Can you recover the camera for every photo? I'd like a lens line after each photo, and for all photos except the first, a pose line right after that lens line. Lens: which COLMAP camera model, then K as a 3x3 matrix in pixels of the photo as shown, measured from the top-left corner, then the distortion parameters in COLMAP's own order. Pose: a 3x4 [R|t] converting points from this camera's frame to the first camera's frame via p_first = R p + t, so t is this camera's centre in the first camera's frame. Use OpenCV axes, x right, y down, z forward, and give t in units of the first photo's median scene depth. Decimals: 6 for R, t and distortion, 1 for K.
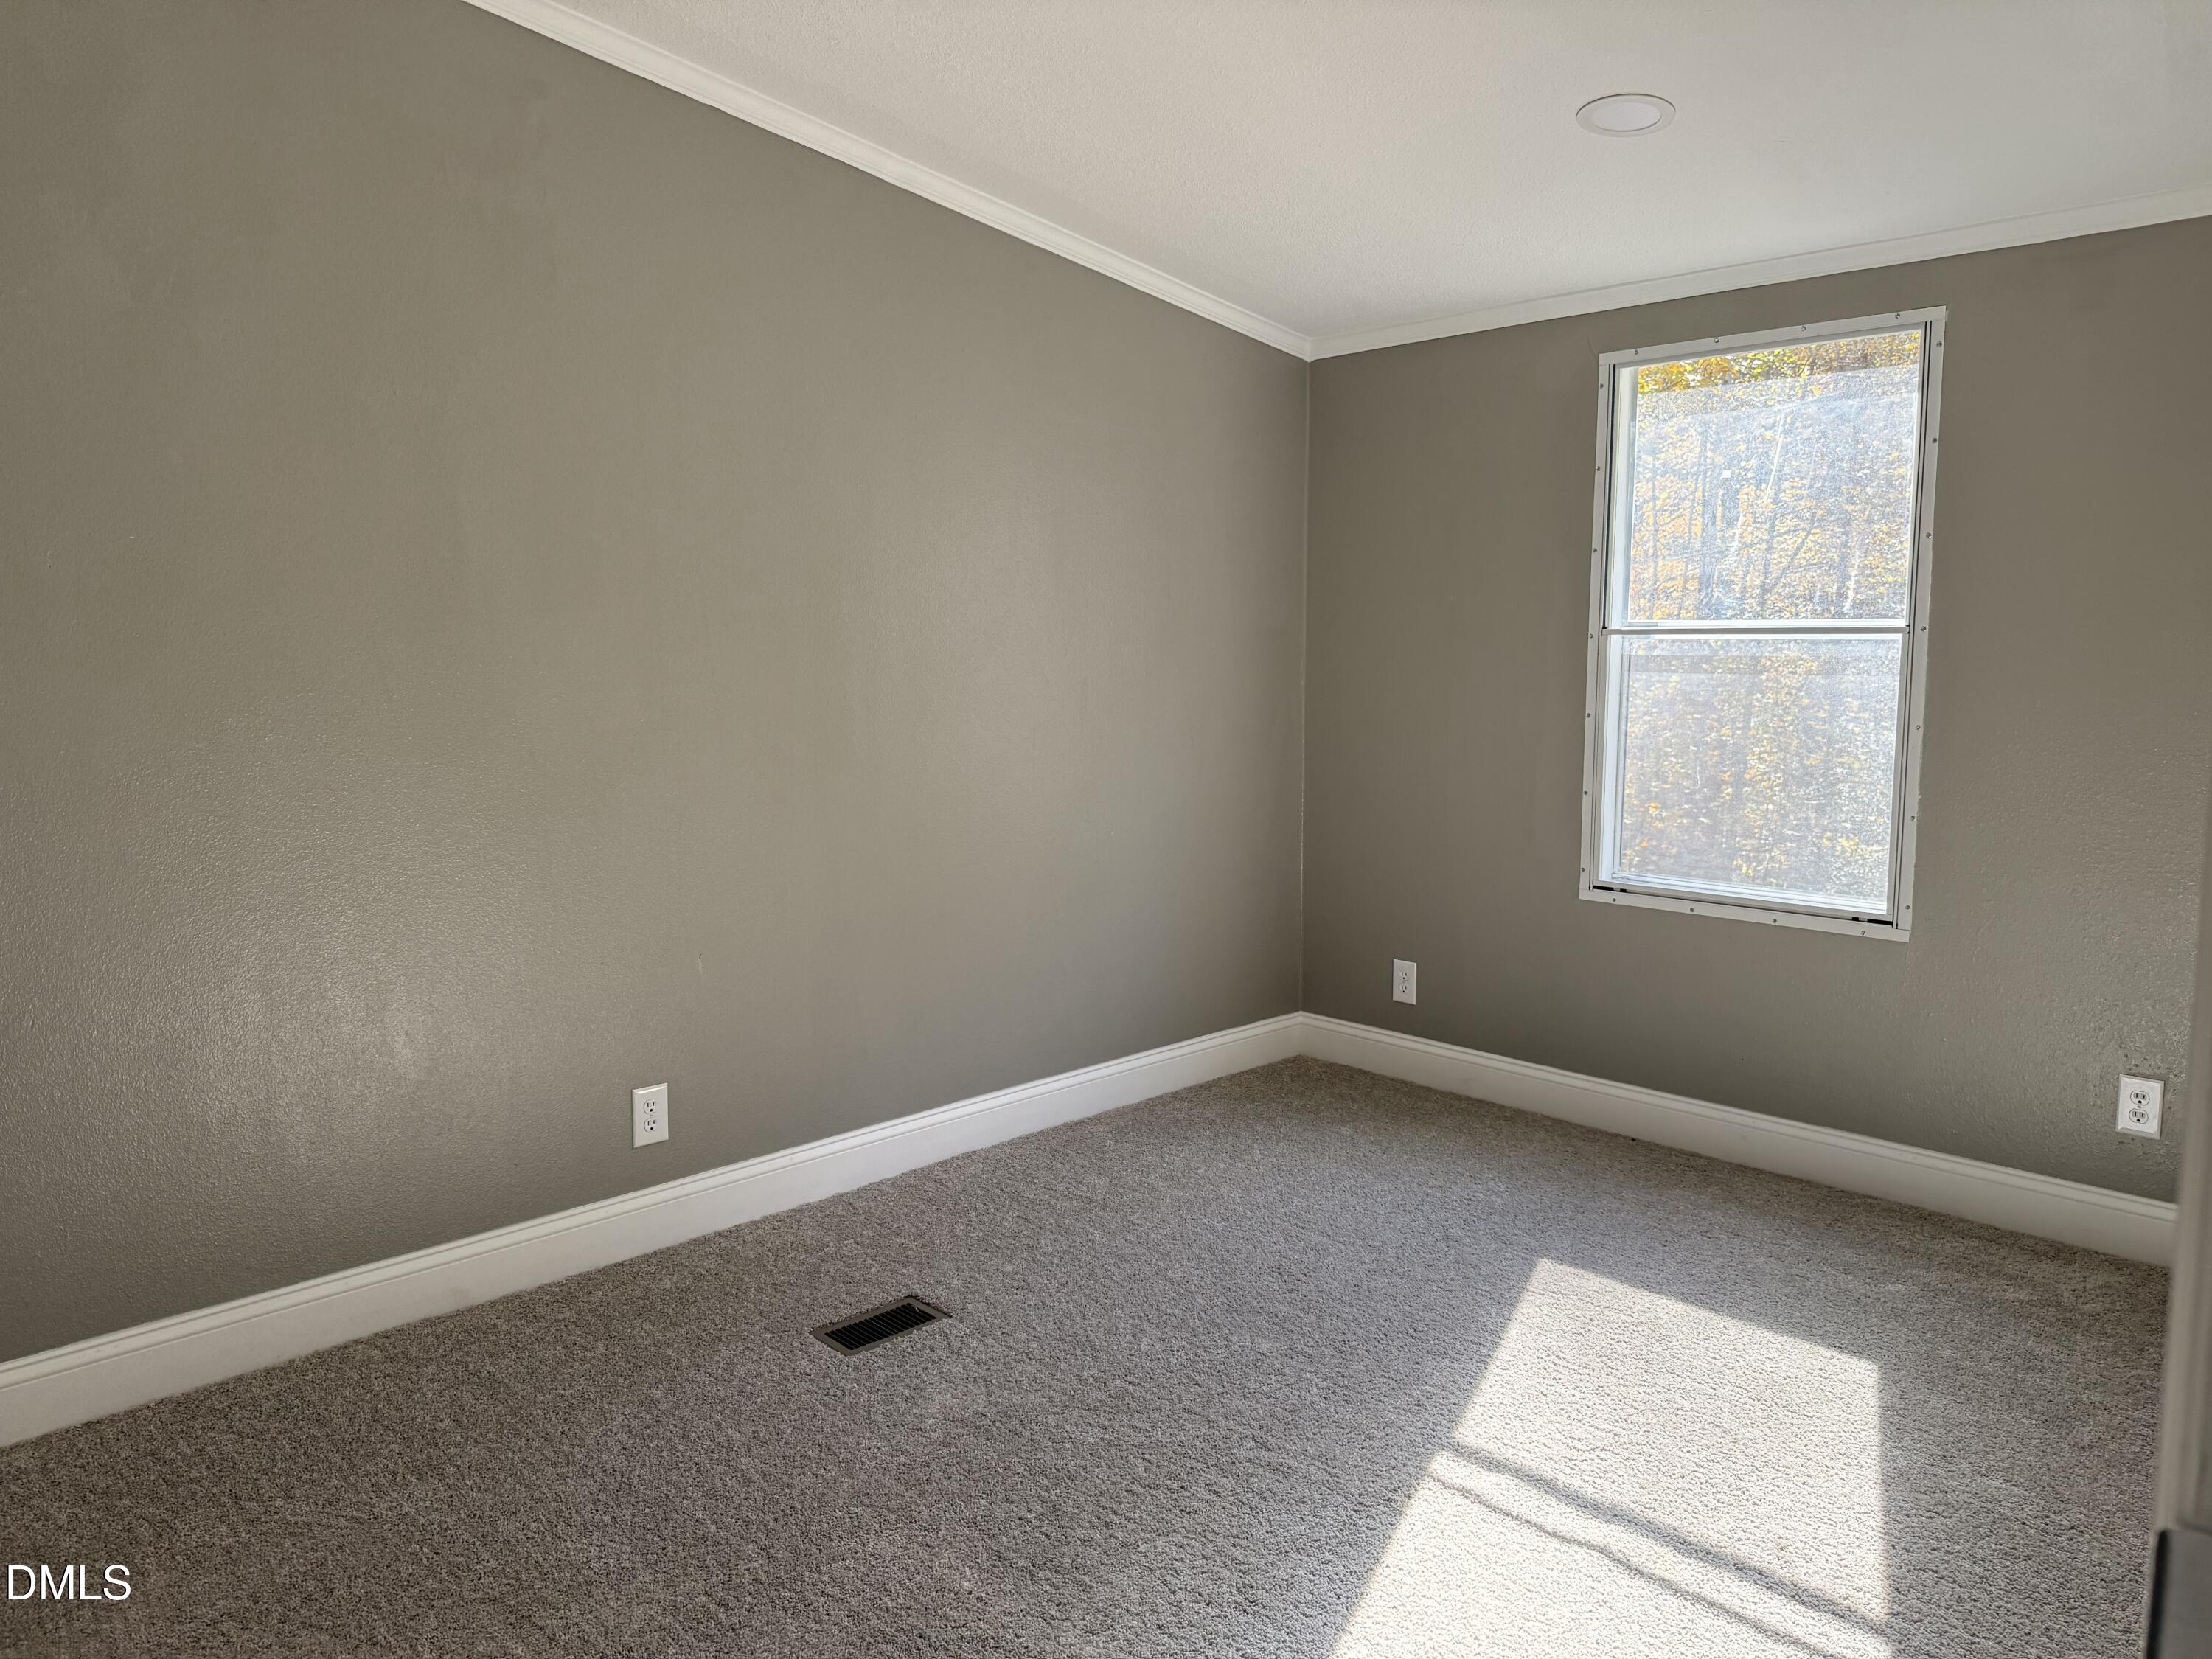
lens RADIAL K [[1562.2, 0, 1106.0], [0, 1562.2, 829.5], [0, 0, 1]] dist [0.051874, -0.064211]
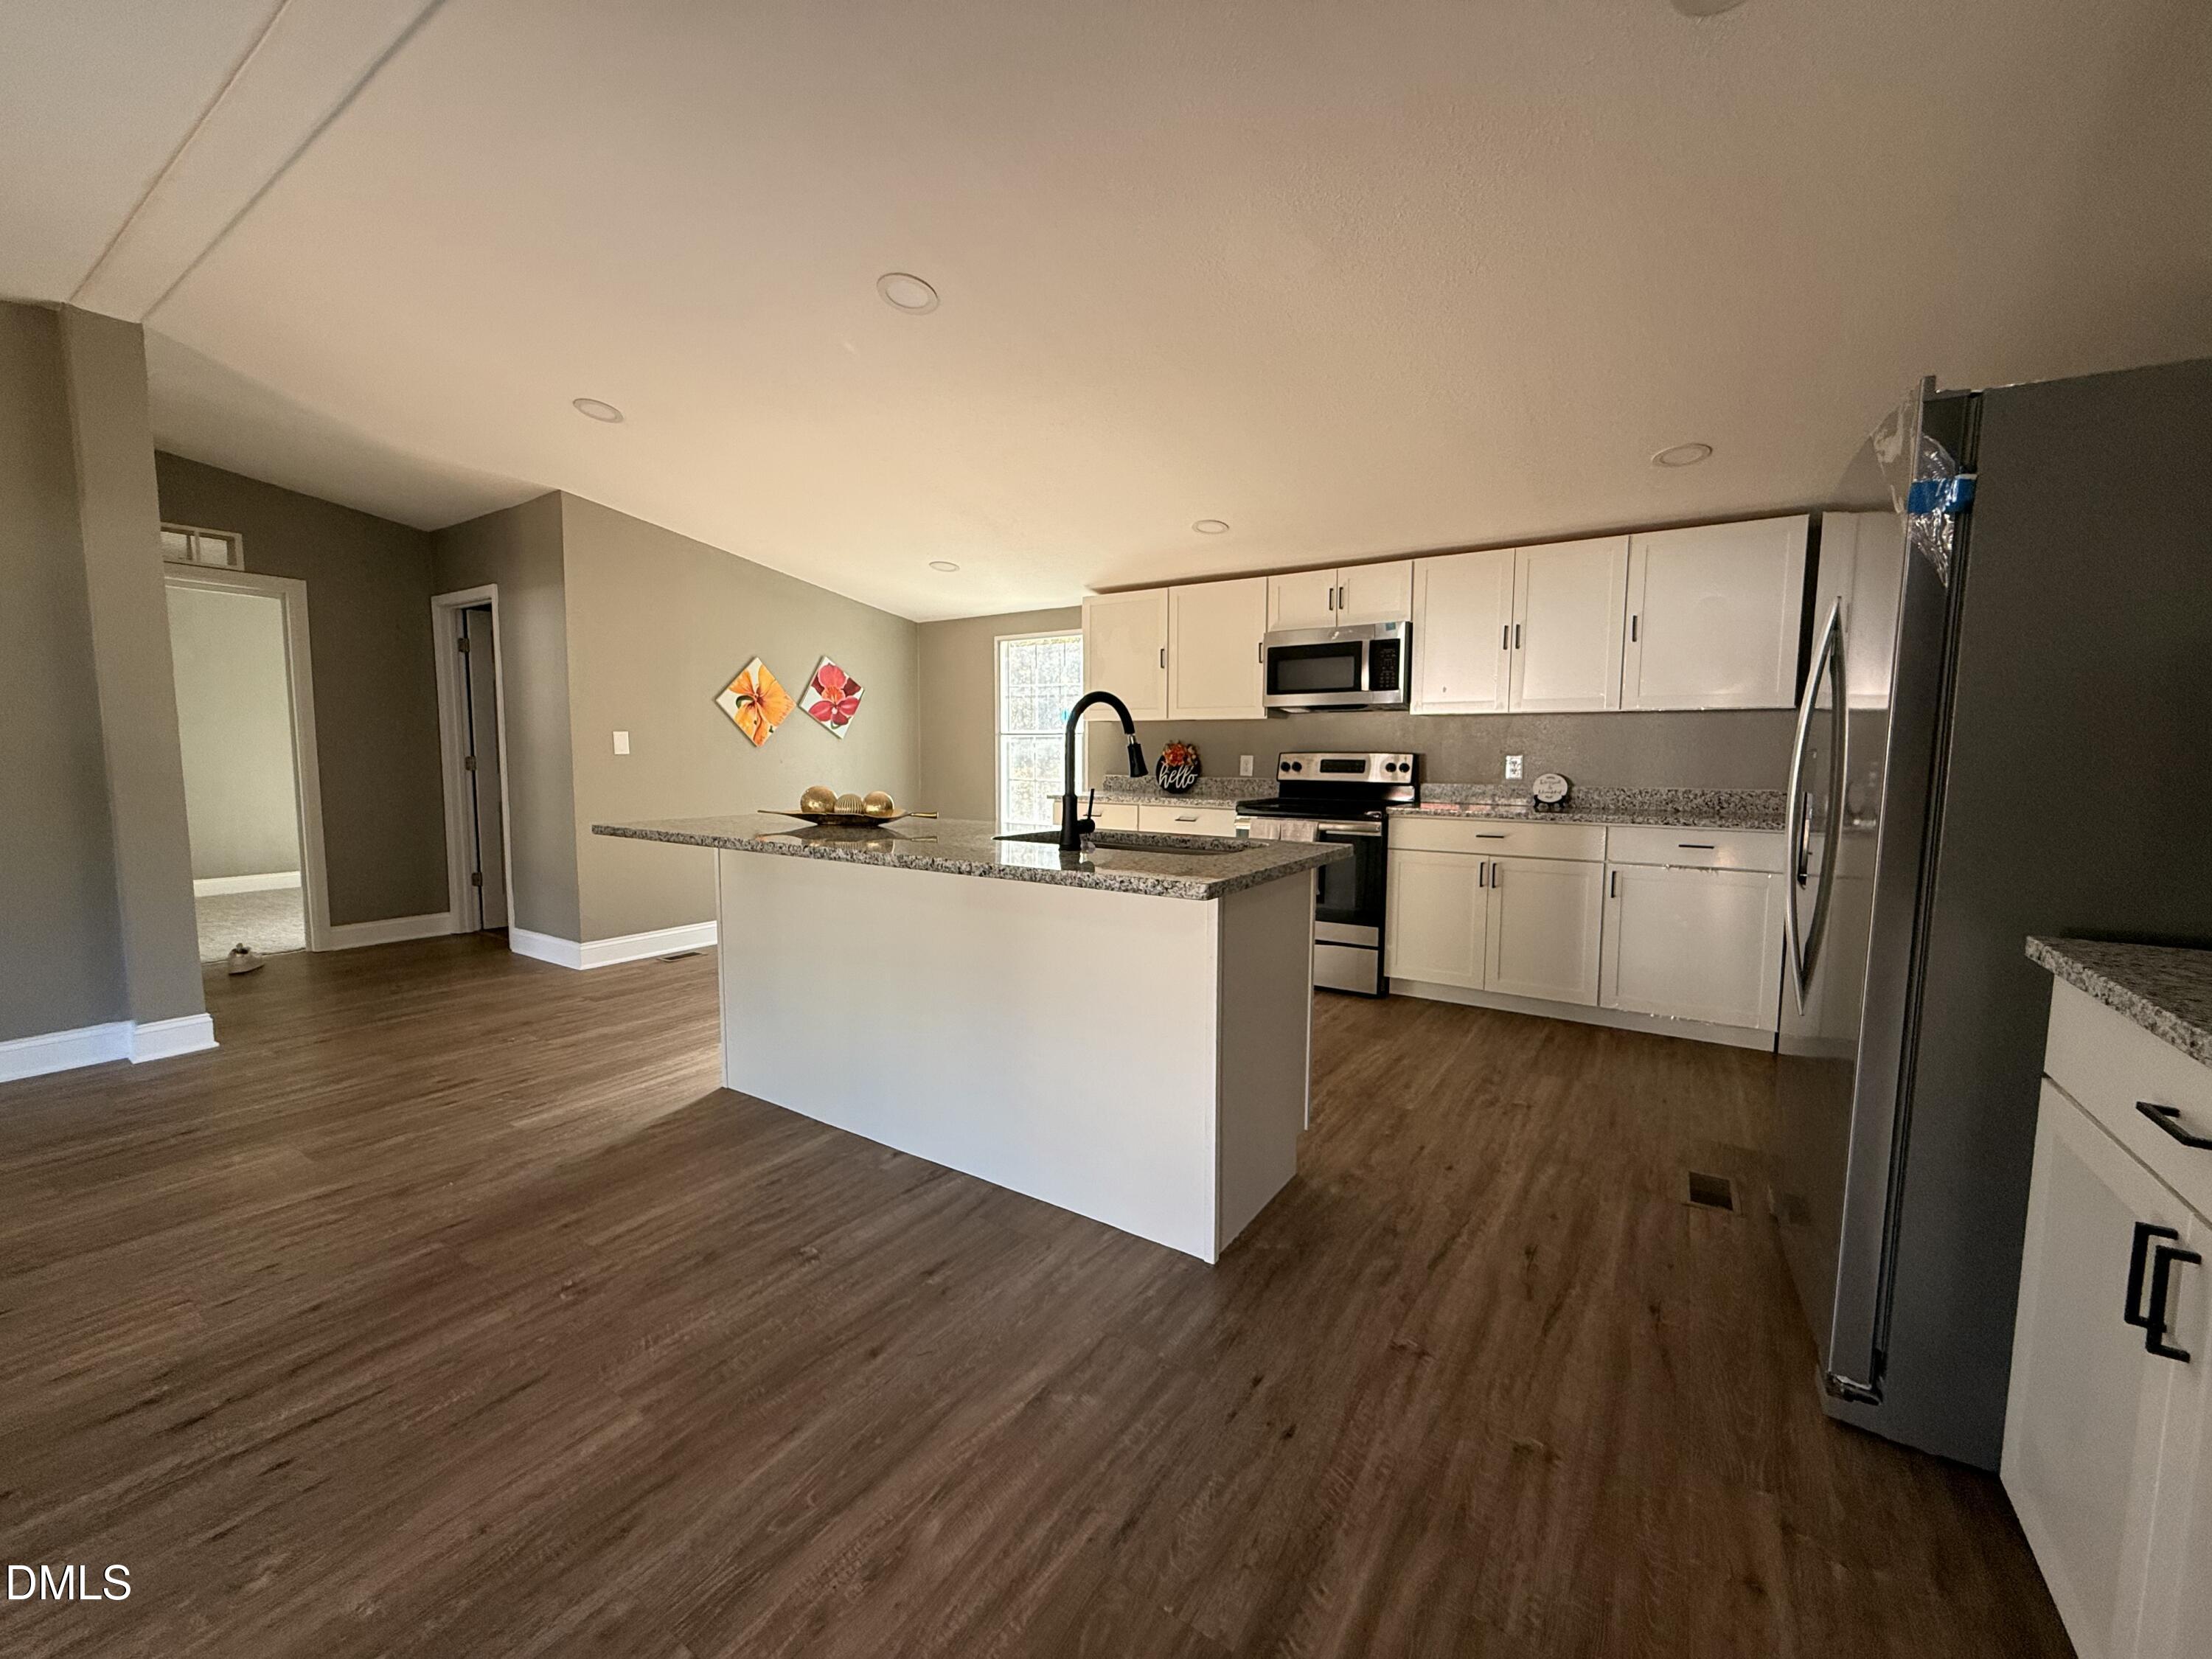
lens RADIAL K [[881.1, 0, 1103.0], [0, 881.1, 825.6], [0, 0, 1]] dist [0.002245, 0.000078]
pose [[0.981692, -0.006596, 0.190362, 0.250580], [0.013729, 0.999251, -0.036173, 0.121724], [-0.189981, 0.038124, 0.981047, -0.719344]]
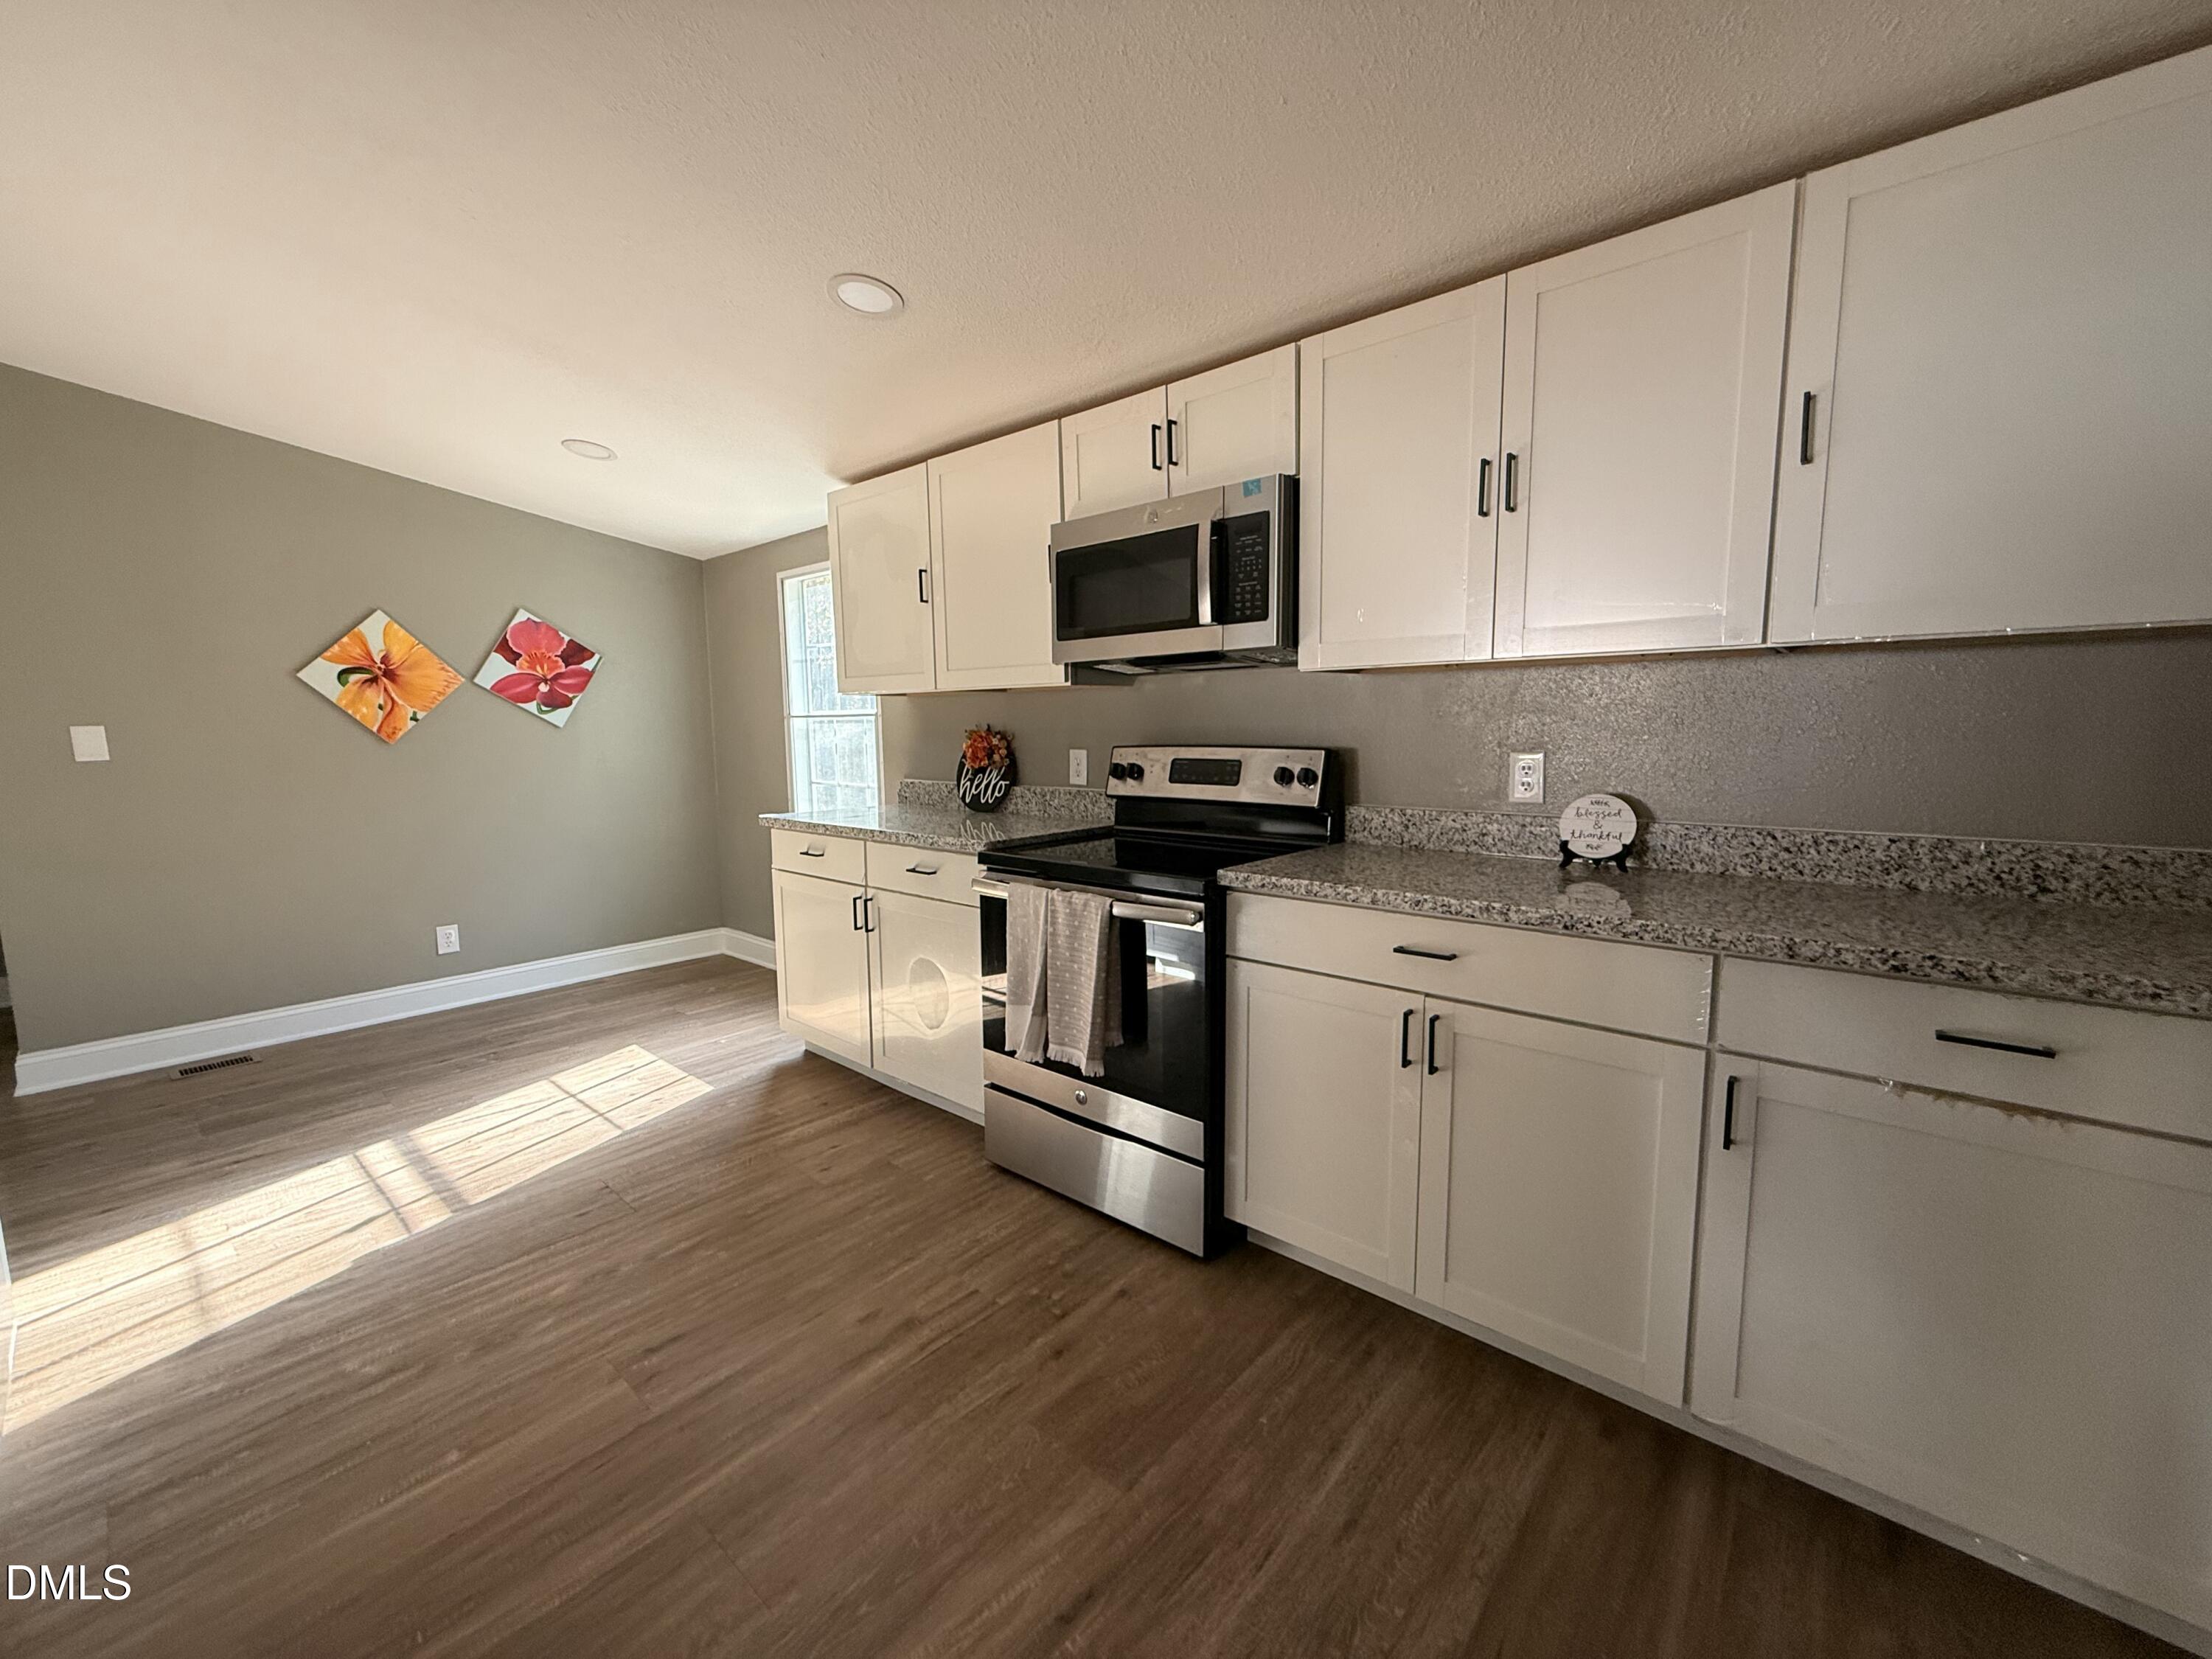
lens RADIAL K [[879.2, 0, 1101.8], [0, 879.2, 827.6], [0, 0, 1]] dist [0.000154, 0.000141]
pose [[0.998232, -0.012027, 0.058207, 0.804191], [0.012360, 0.999909, -0.005376, 0.024194], [-0.058137, 0.006086, 0.998290, -0.113223]]
